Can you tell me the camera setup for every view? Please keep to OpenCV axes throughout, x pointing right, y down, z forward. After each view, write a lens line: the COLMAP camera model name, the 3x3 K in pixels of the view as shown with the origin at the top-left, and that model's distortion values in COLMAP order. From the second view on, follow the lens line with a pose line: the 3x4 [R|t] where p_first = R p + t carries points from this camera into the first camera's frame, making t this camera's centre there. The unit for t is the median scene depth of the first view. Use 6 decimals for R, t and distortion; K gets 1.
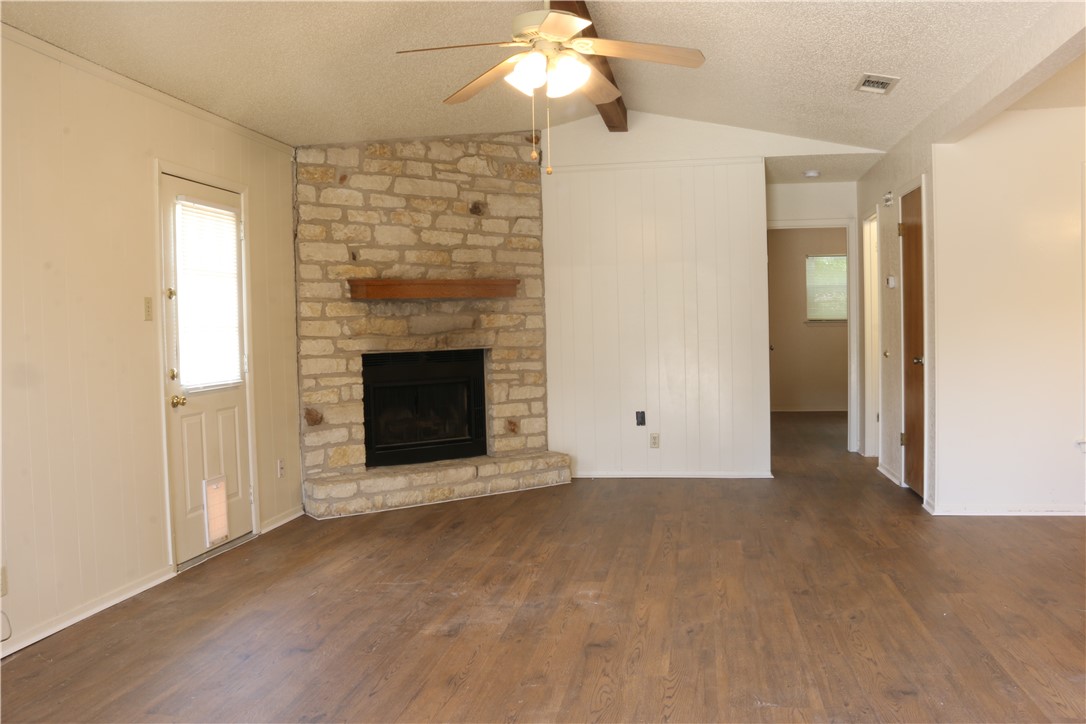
lens RADIAL K [[892.7, 0, 537.9], [0, 892.7, 362.0], [0, 0, 1]] dist [-0.153701, 0.117870]
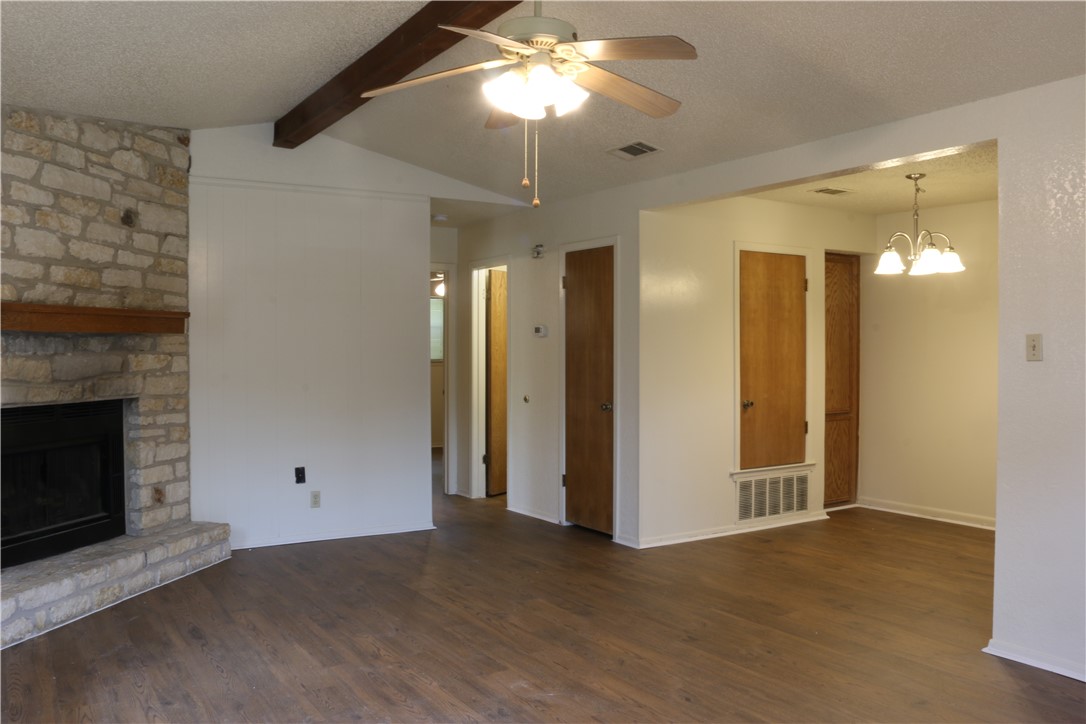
lens RADIAL K [[892.7, 0, 544.0], [0, 892.7, 363.2], [0, 0, 1]] dist [-0.153701, 0.117870]
pose [[0.736418, 0.013881, 0.676384, -0.327090], [0.009975, 0.999458, -0.031372, -0.019287], [-0.676453, 0.029850, 0.735881, 0.211757]]
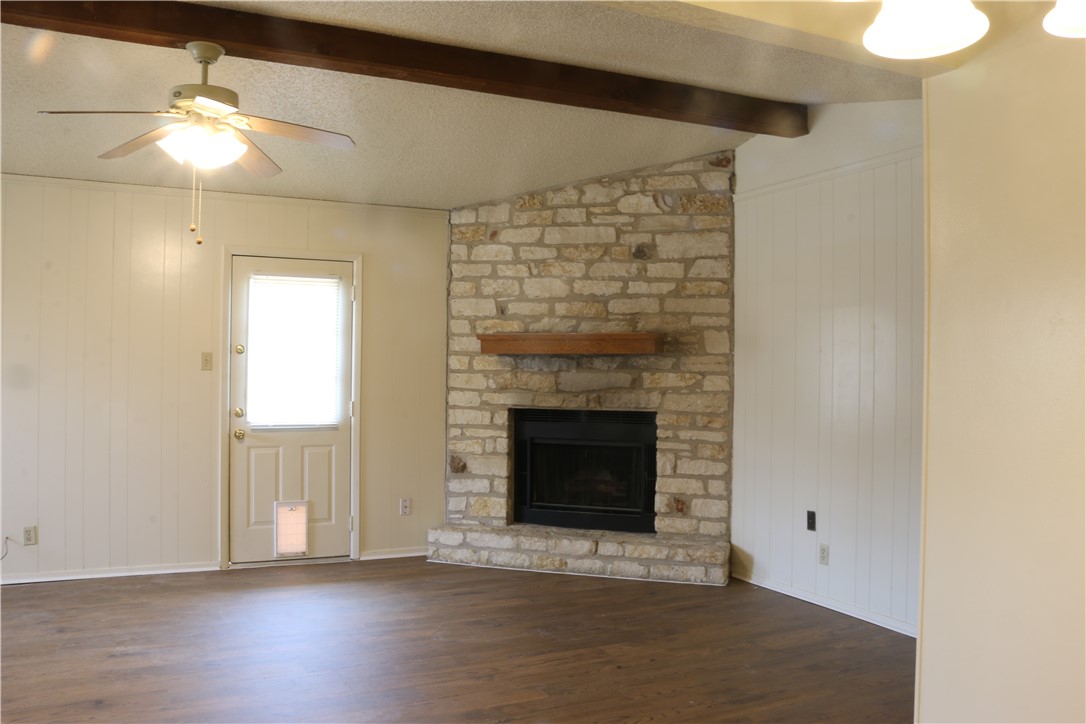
lens RADIAL K [[892.7, 0, 541.5], [0, 892.7, 366.3], [0, 0, 1]] dist [-0.153701, 0.117870]
pose [[0.590604, 0.029916, -0.806407, 0.618885], [-0.058172, 0.998291, -0.005570, -0.051449], [0.804862, 0.050200, 0.591335, 0.425106]]
